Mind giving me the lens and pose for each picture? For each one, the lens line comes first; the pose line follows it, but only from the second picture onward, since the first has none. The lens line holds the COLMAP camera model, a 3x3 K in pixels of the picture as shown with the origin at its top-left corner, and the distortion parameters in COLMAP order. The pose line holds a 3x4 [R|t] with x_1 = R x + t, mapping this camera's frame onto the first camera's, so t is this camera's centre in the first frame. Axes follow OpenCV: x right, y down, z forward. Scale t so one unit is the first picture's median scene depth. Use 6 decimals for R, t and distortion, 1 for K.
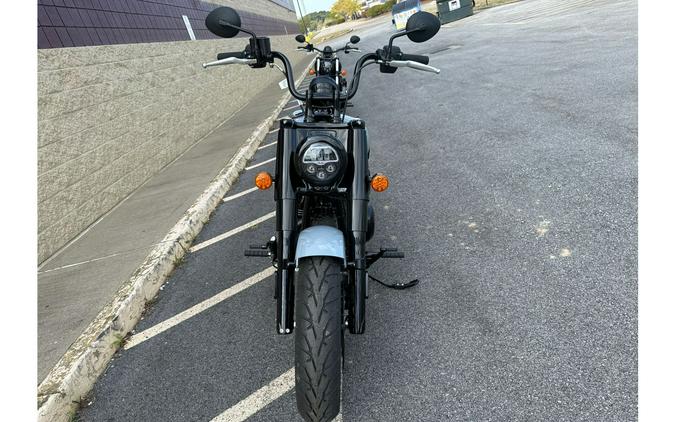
lens RADIAL K [[545.7, 0, 311.2], [0, 545.7, 211.2], [0, 0, 1]] dist [0.006429, -0.008990]
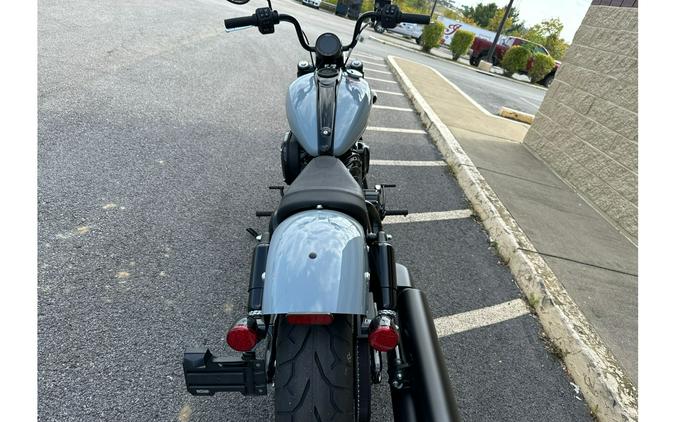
lens RADIAL K [[545.7, 0, 311.2], [0, 545.7, 211.2], [0, 0, 1]] dist [0.006429, -0.008990]
pose [[-0.999758, 0.004216, 0.021599, 0.037677], [0.017125, 0.765477, 0.643235, -0.541759], [-0.013822, 0.643449, -0.765364, 1.638460]]
